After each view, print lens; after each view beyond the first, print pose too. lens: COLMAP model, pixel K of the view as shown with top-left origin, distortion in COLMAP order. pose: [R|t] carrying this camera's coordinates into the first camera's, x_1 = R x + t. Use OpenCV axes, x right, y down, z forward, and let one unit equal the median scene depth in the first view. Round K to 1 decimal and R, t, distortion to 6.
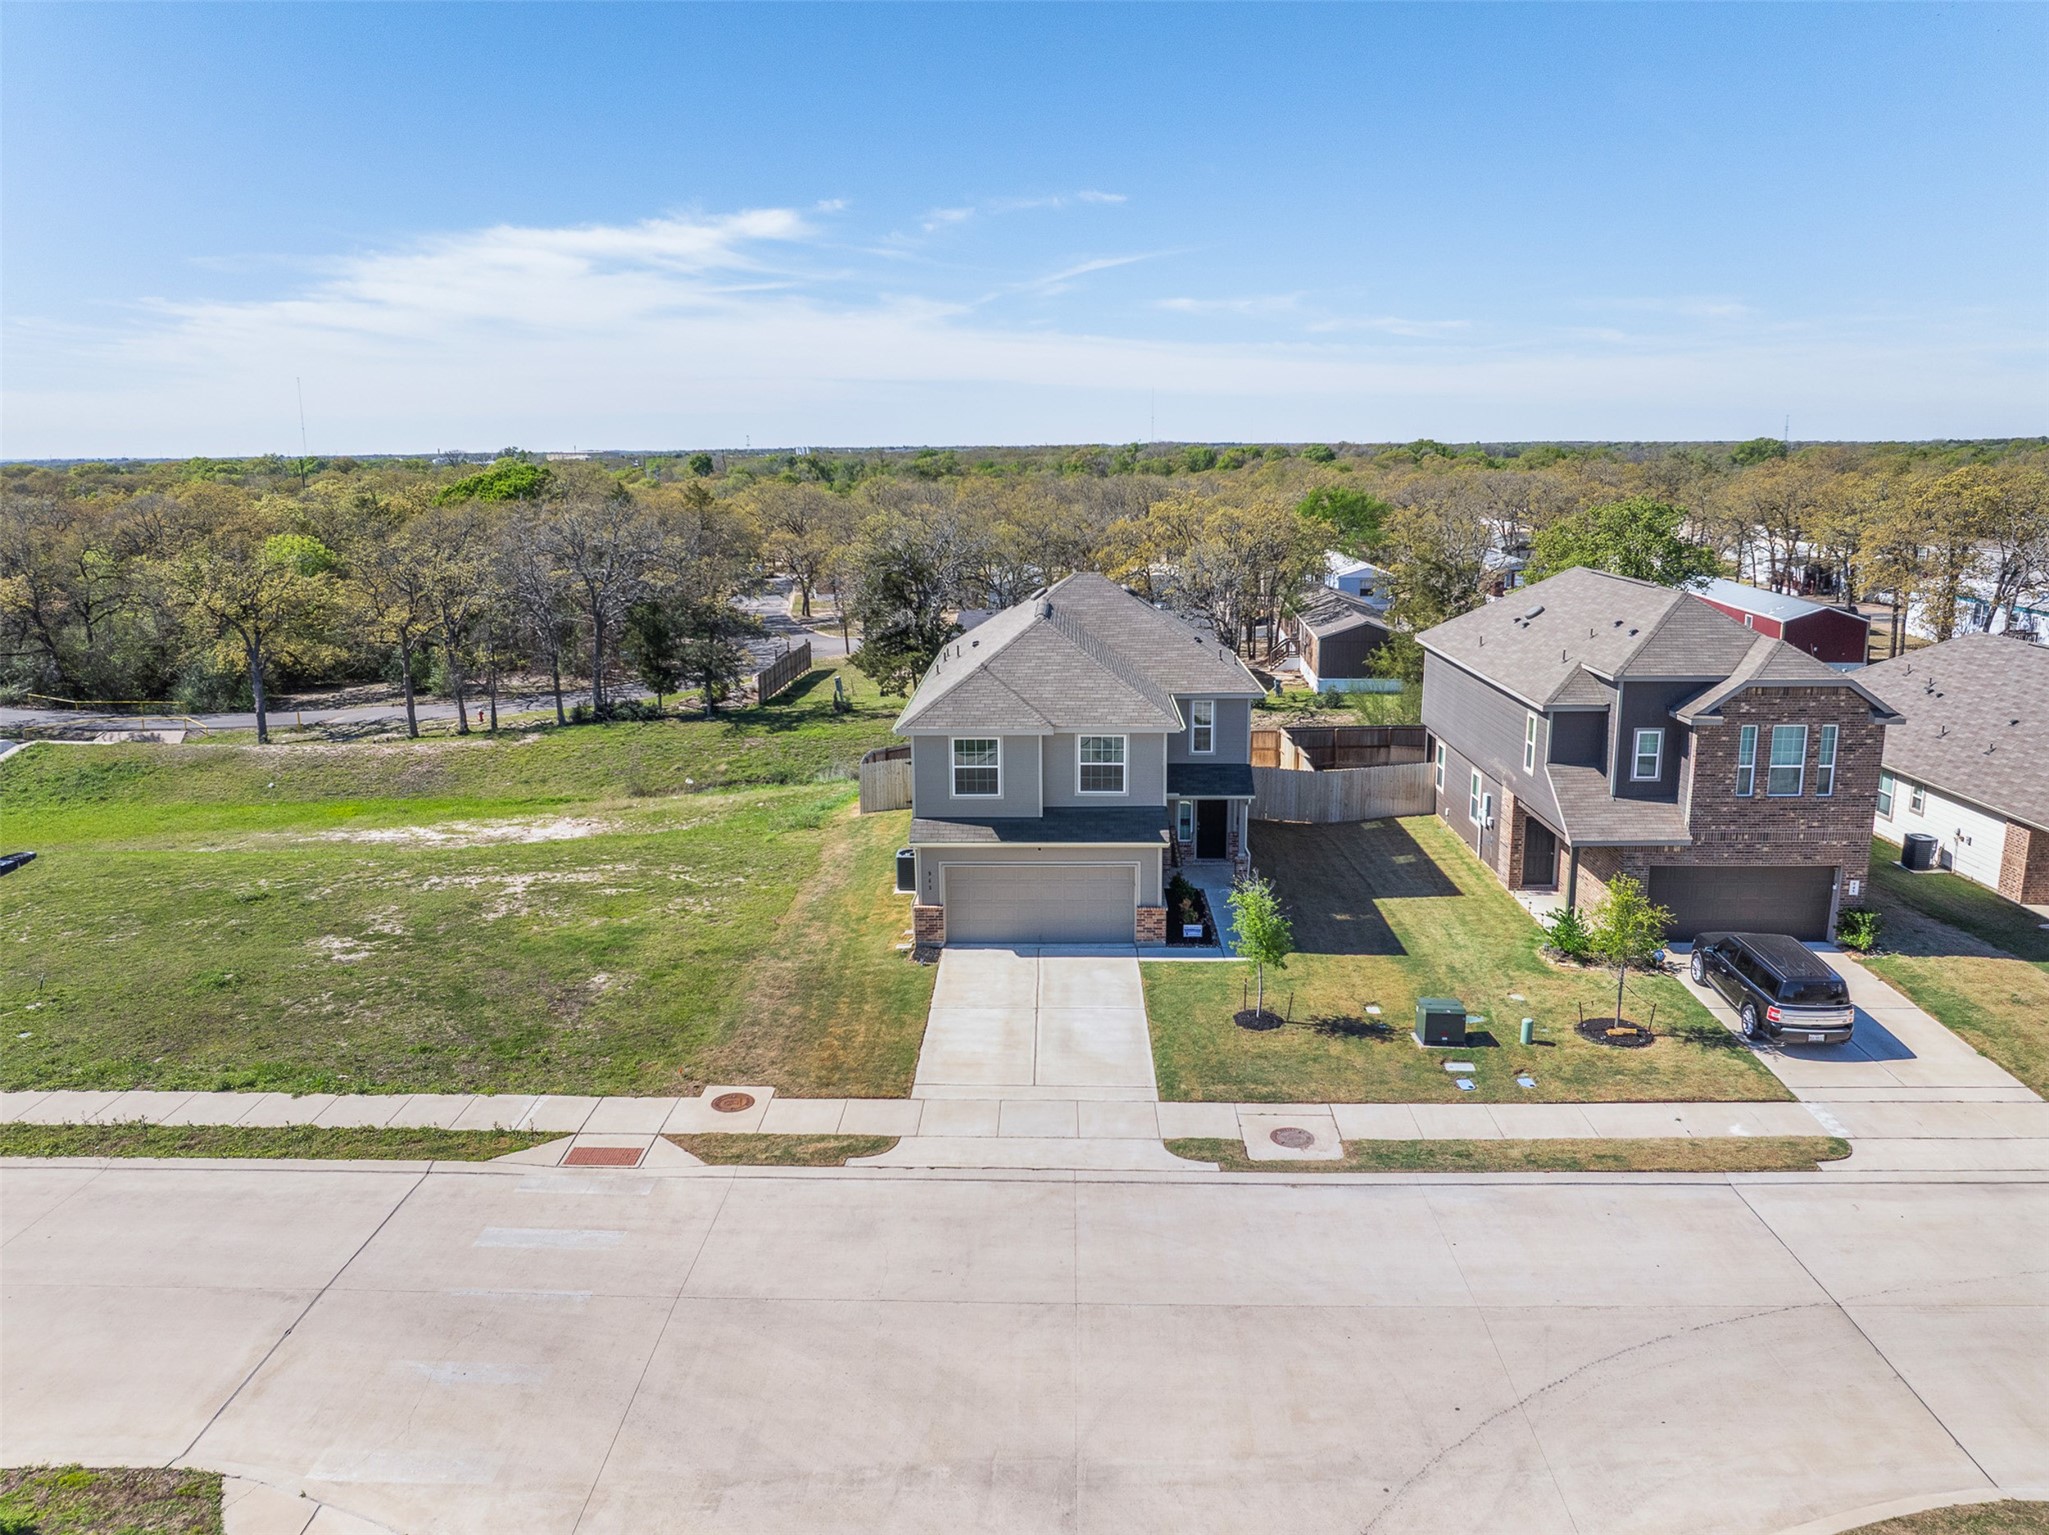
lens RADIAL K [[1447.7, 0, 1026.4], [0, 1447.7, 732.5], [0, 0, 1]] dist [-0.044431, 0.002804]
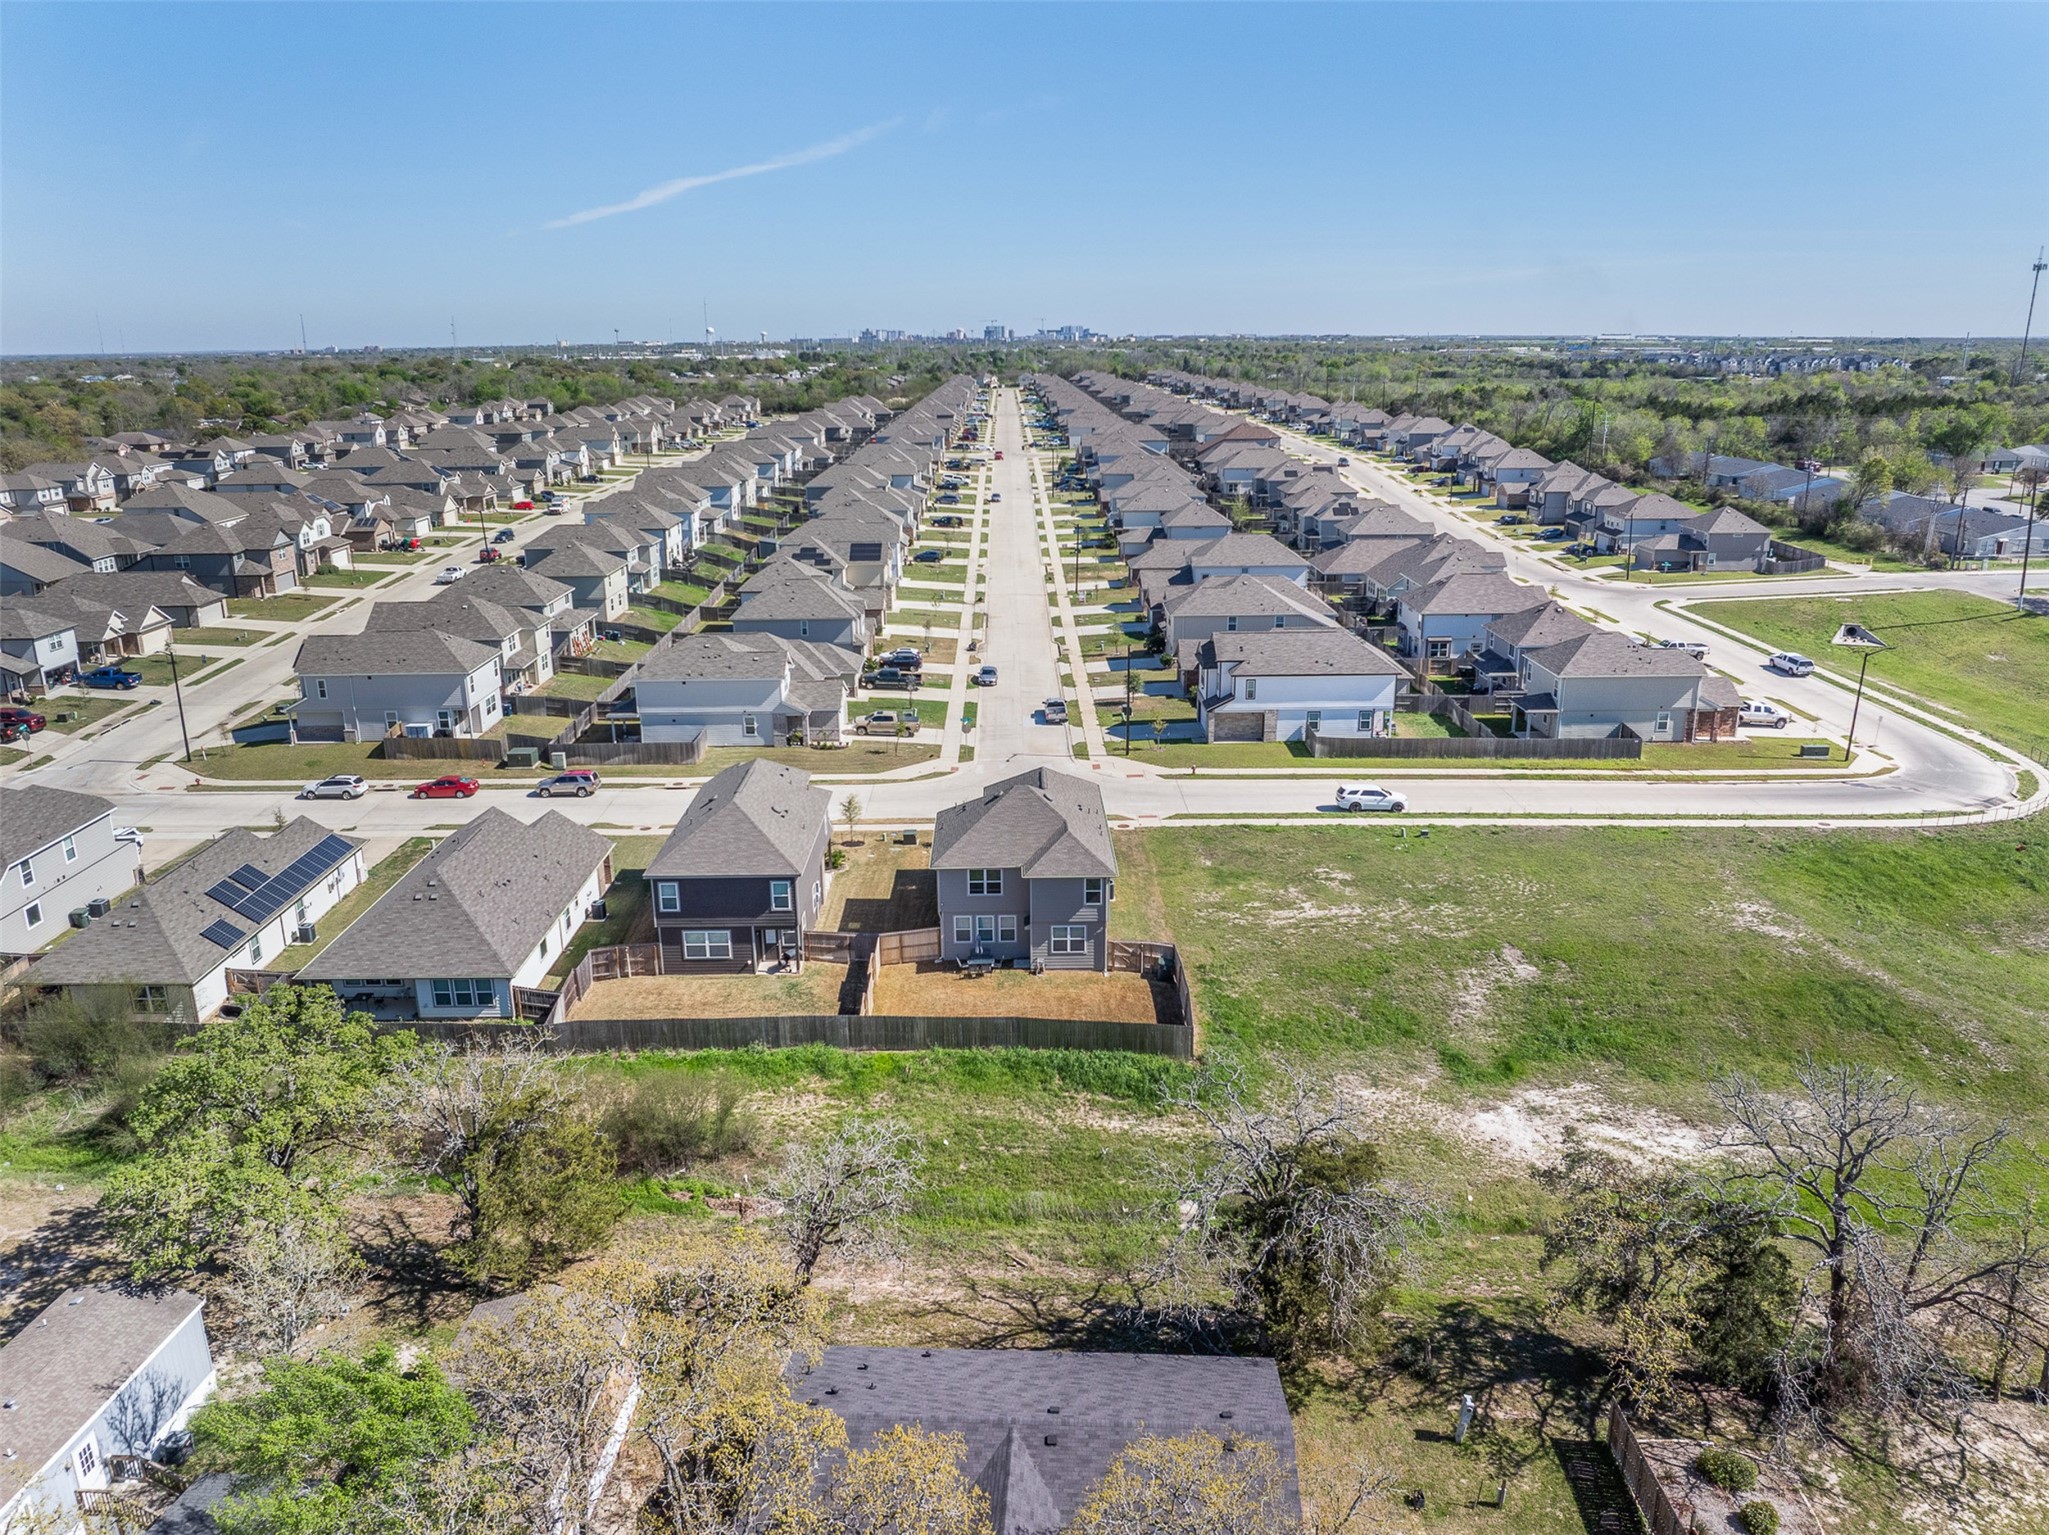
lens RADIAL K [[1447.7, 0, 1026.4], [0, 1447.7, 732.5], [0, 0, 1]] dist [-0.044431, 0.002804]
pose [[-0.998907, 0.027840, -0.037556, 0.150363], [0.008061, 0.893881, 0.448231, -1.449939], [0.046050, 0.447439, -0.893128, 3.823870]]
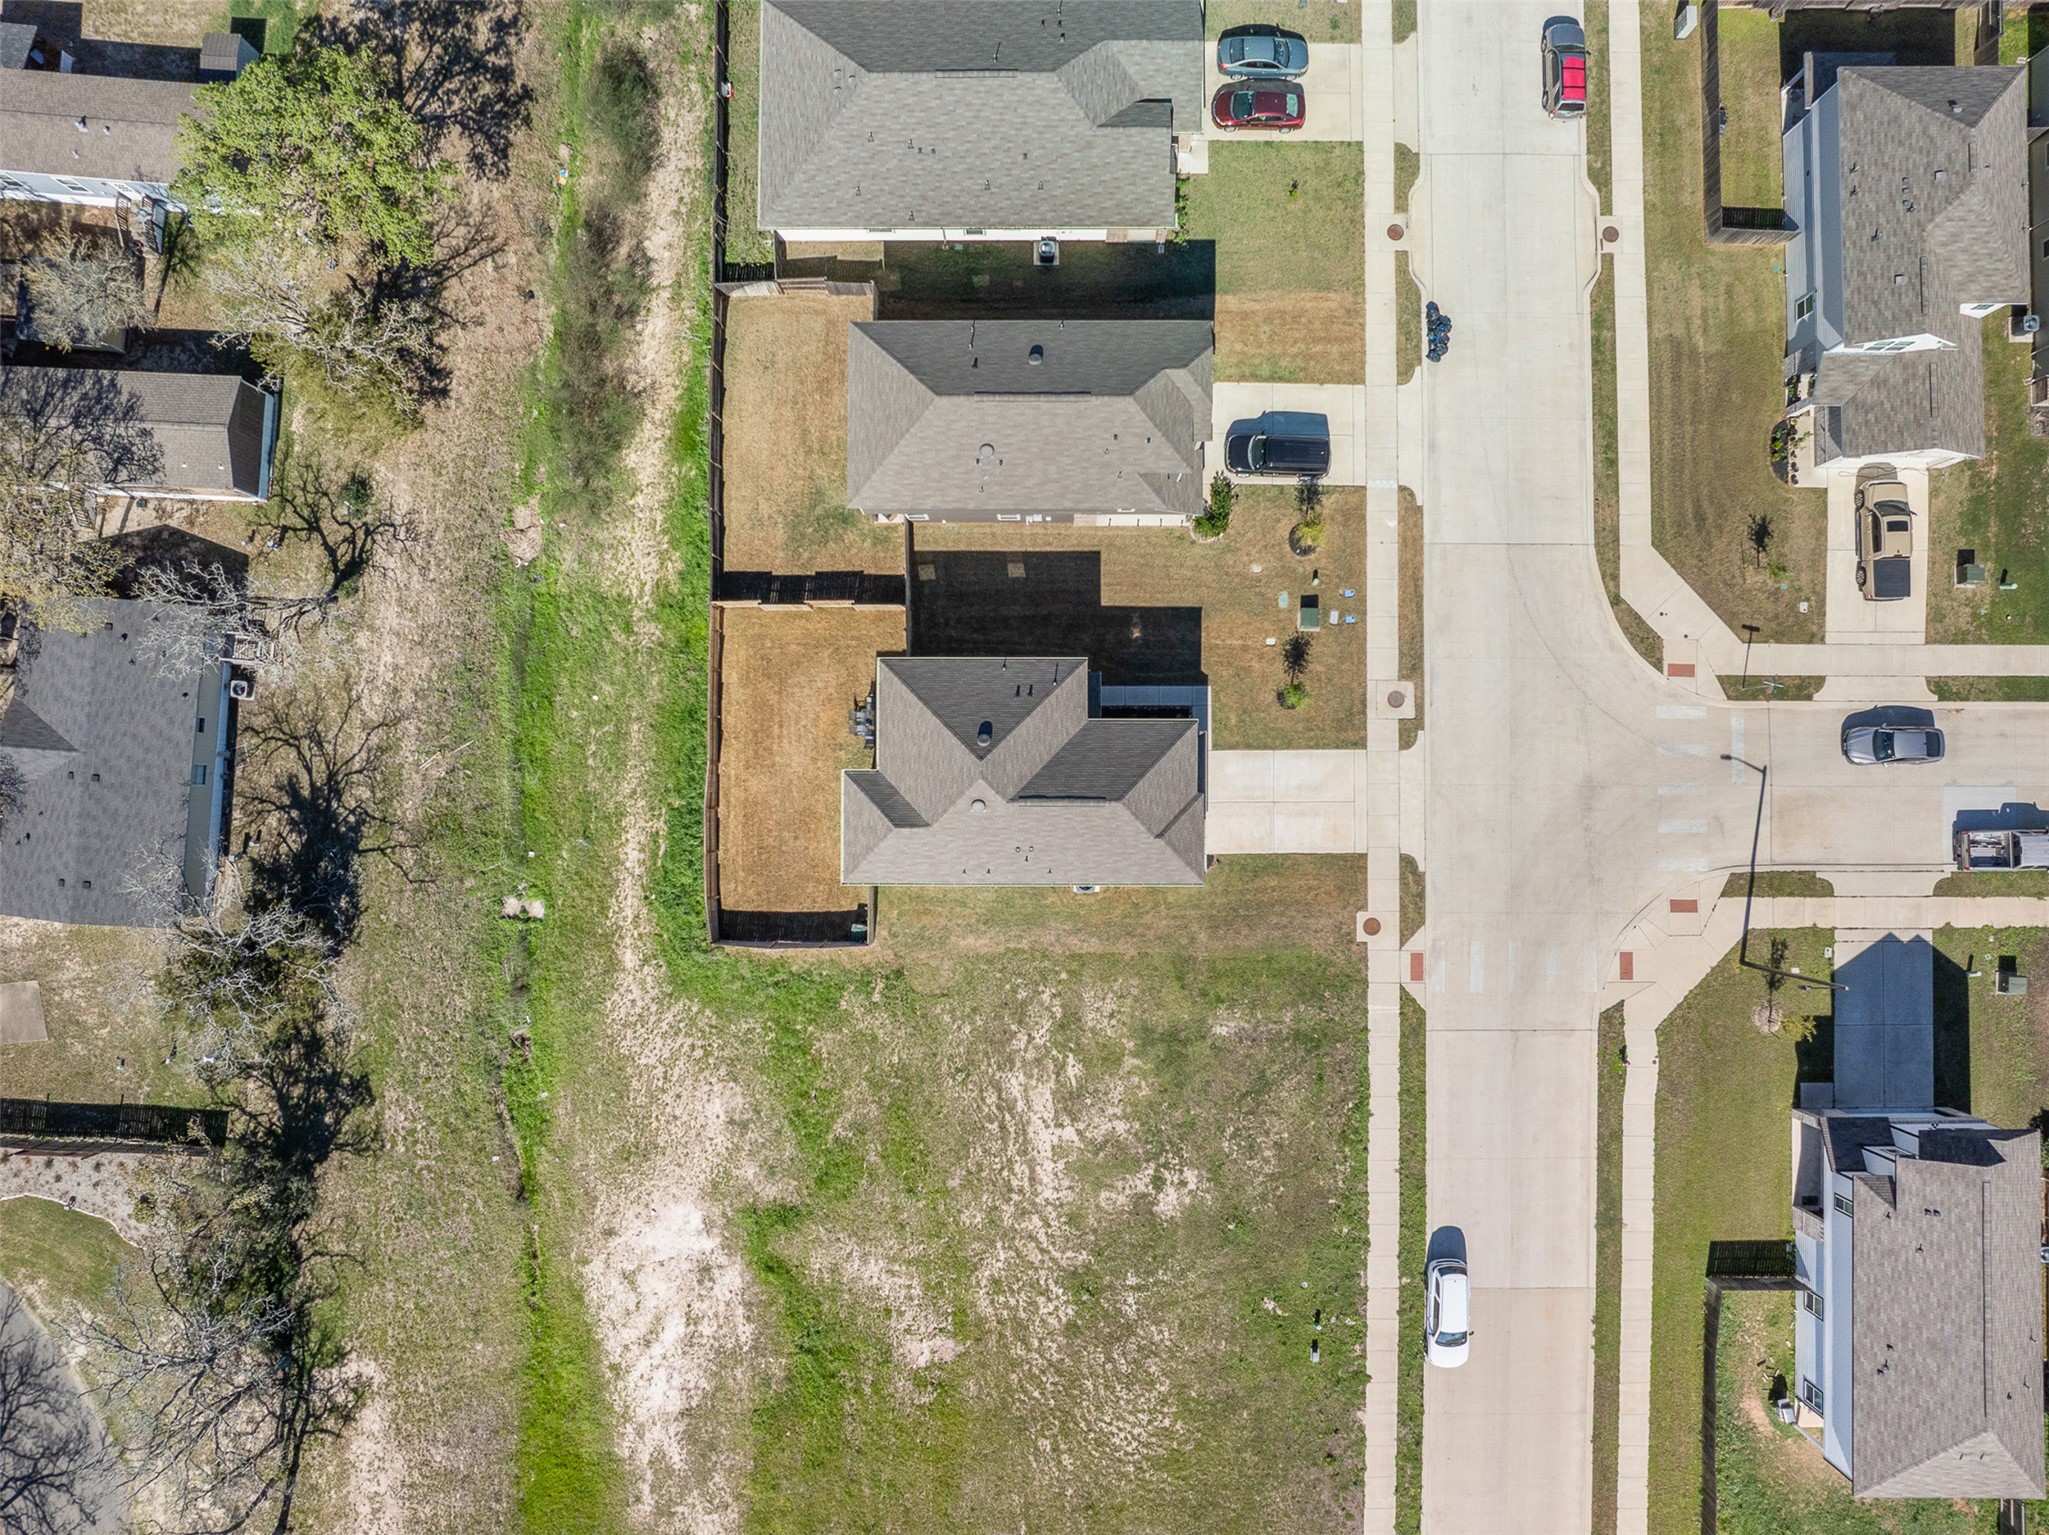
lens RADIAL K [[1447.7, 0, 1026.4], [0, 1447.7, 732.5], [0, 0, 1]] dist [-0.044431, 0.002804]
pose [[-0.025906, -0.998964, 0.037402, 0.041942], [0.204312, 0.031334, 0.978404, -2.107503], [-0.978563, 0.032988, 0.203289, 1.008016]]
